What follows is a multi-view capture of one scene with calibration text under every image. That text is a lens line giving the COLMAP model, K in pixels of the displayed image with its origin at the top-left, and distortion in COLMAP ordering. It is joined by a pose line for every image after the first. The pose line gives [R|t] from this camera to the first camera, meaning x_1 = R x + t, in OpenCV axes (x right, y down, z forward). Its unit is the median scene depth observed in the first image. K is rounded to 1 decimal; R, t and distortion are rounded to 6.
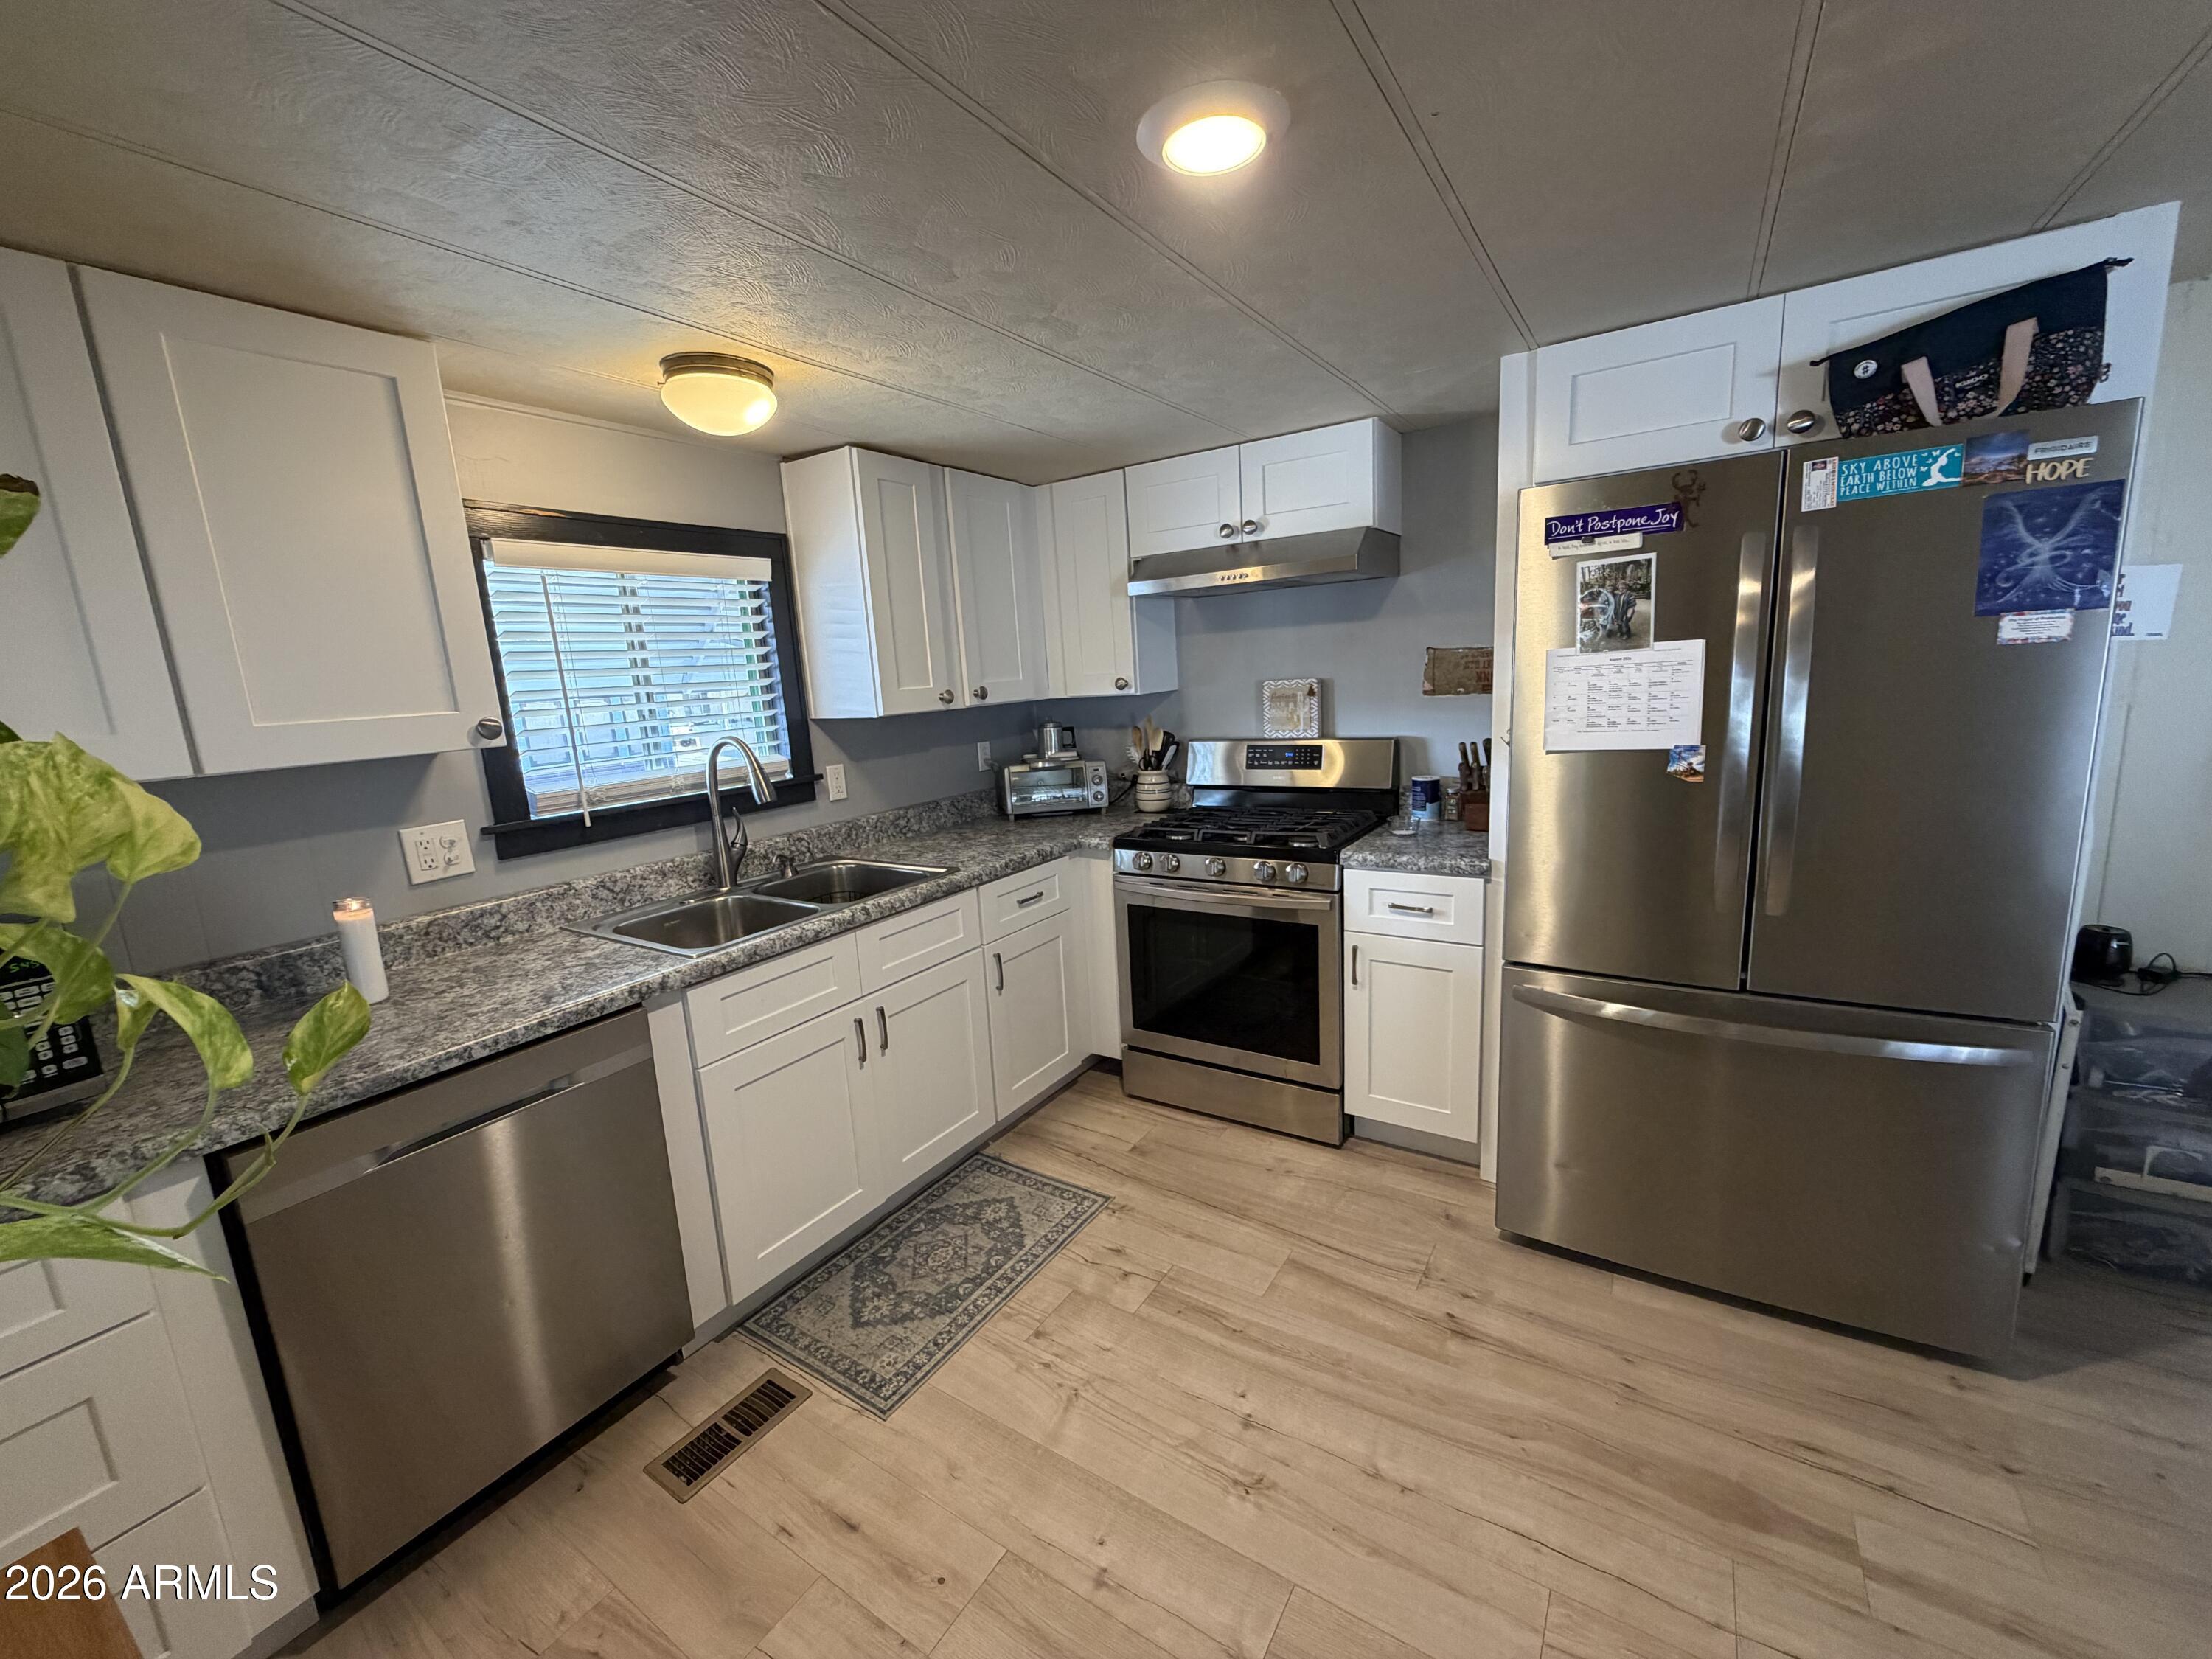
lens RADIAL K [[882.4, 0, 1101.3], [0, 882.4, 833.3], [0, 0, 1]] dist [-0.000403, 0.000052]
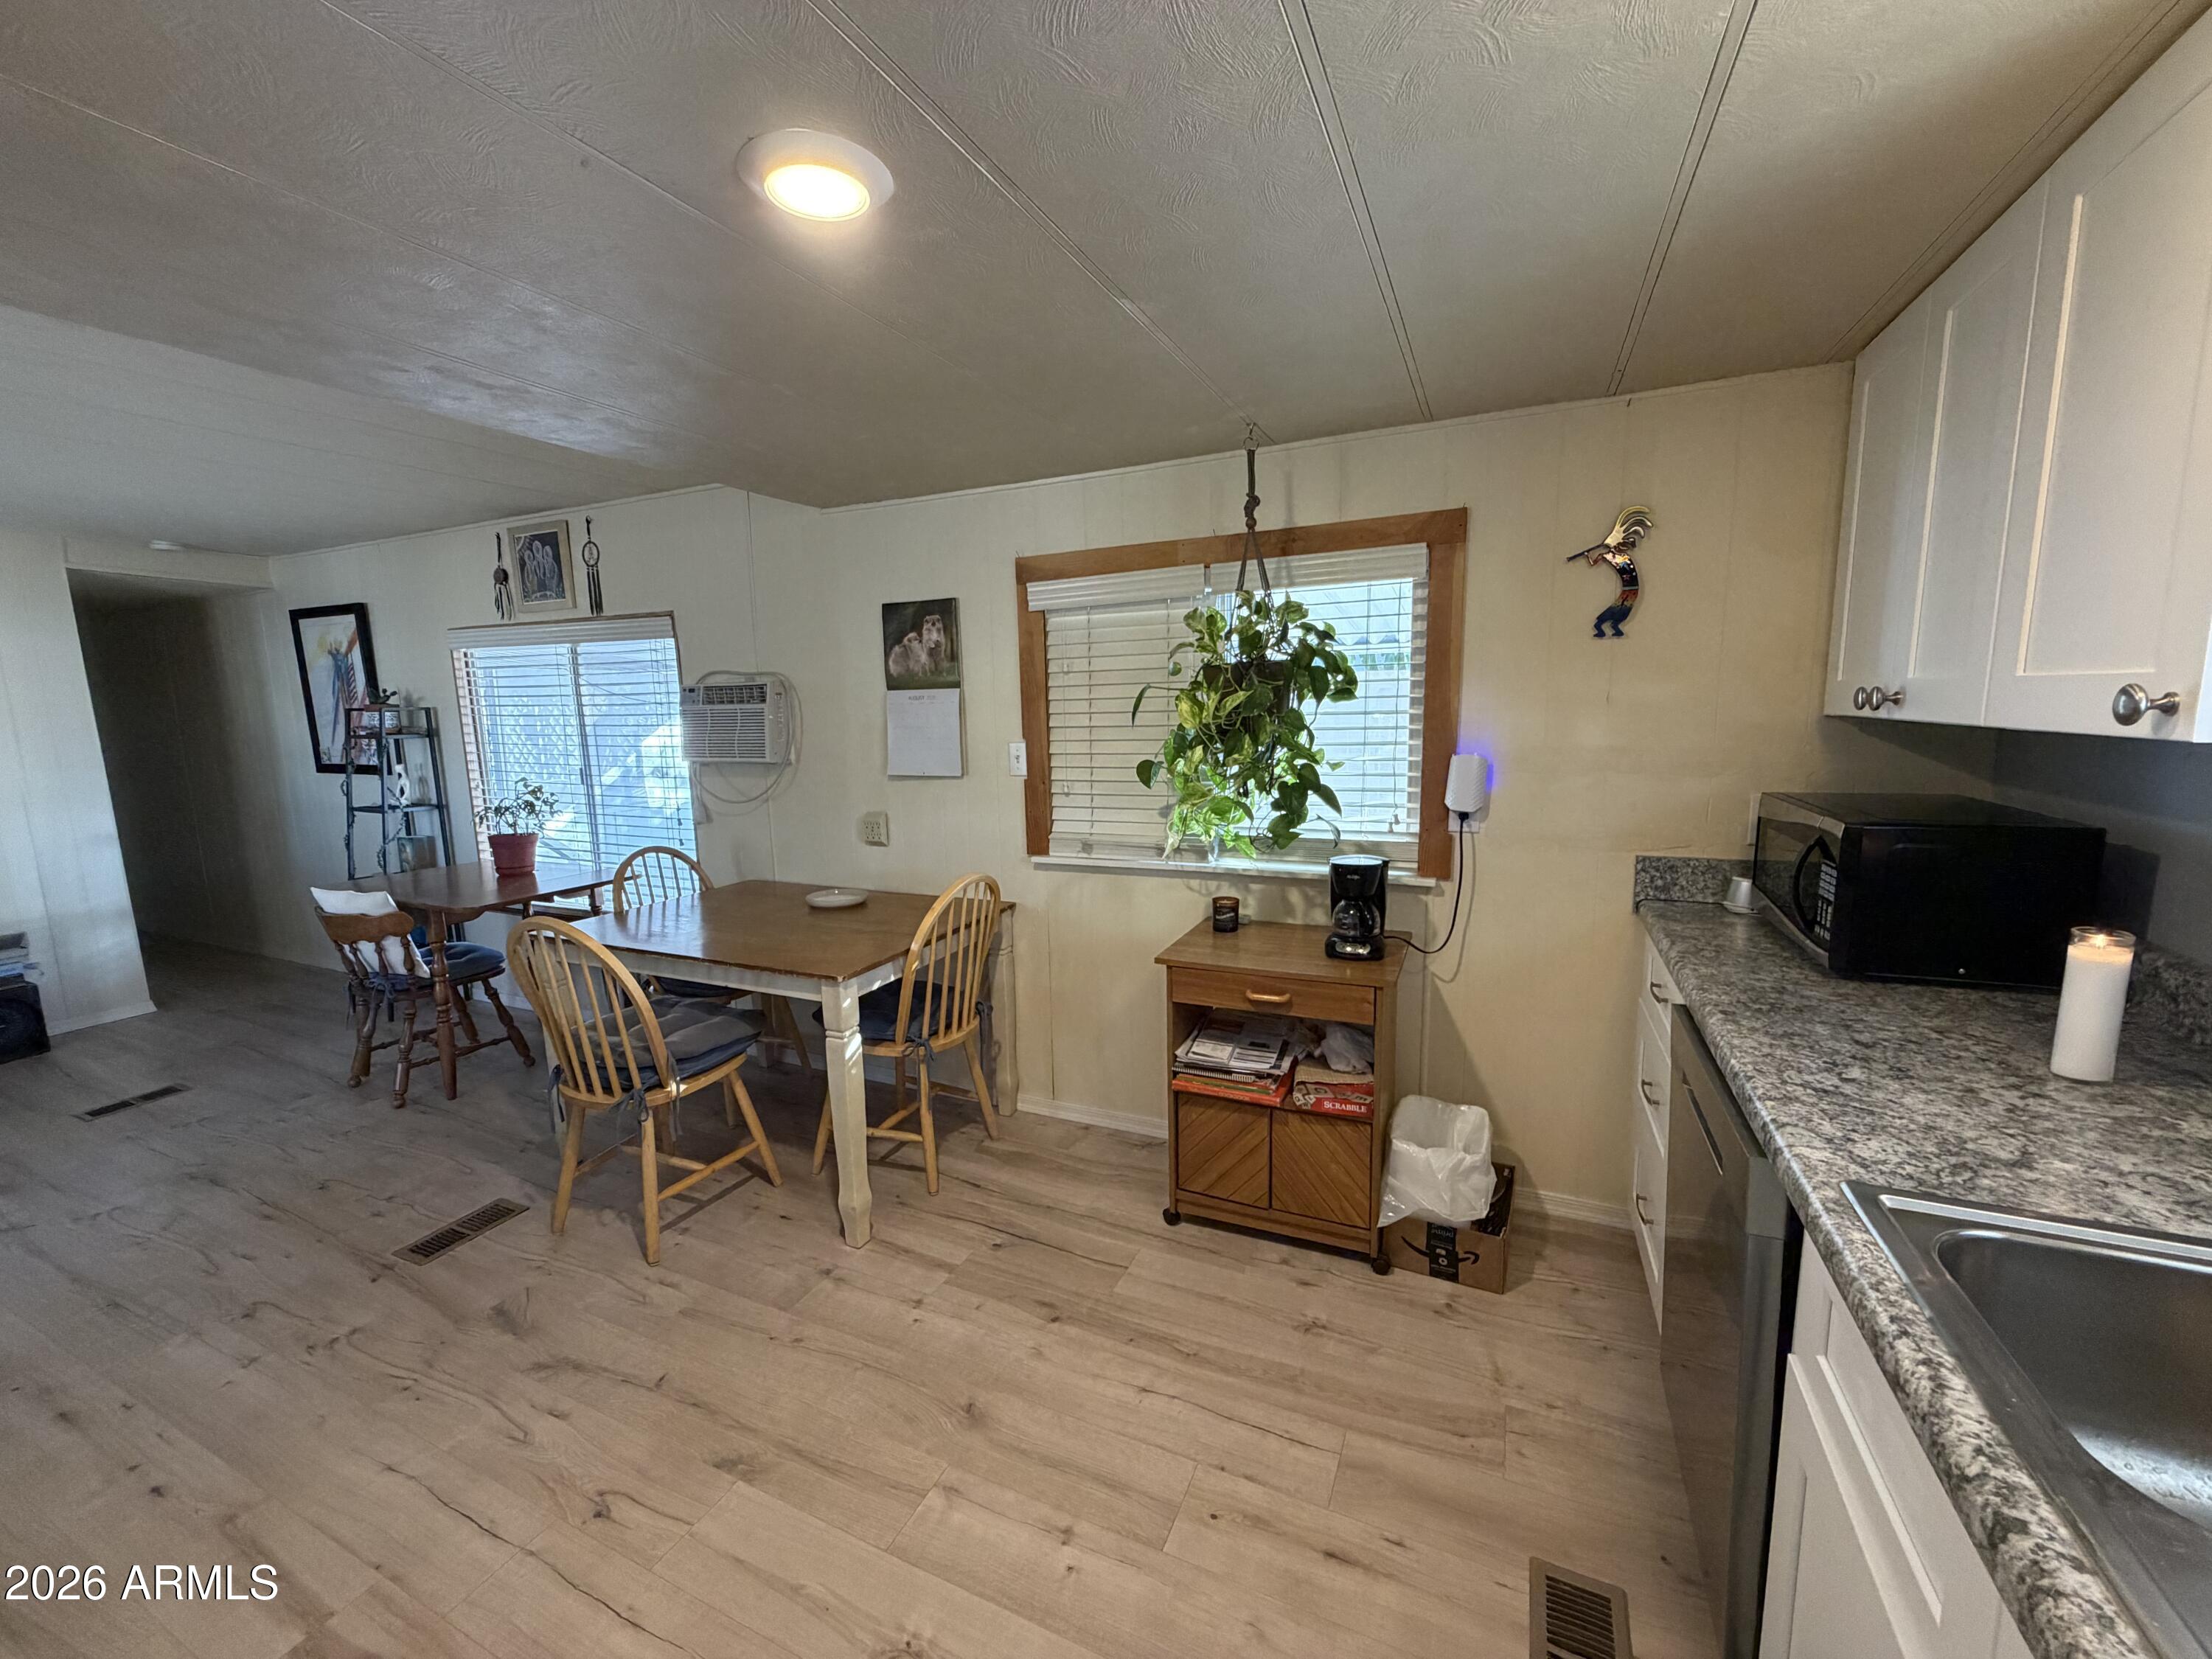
lens RADIAL K [[882.4, 0, 1101.0], [0, 882.4, 830.3], [0, 0, 1]] dist [-0.000403, 0.000052]
pose [[-0.986490, 0.101107, -0.128898, 0.009560], [0.052967, 0.941415, 0.333065, -0.285463], [0.155021, 0.321738, -0.934052, 1.565776]]
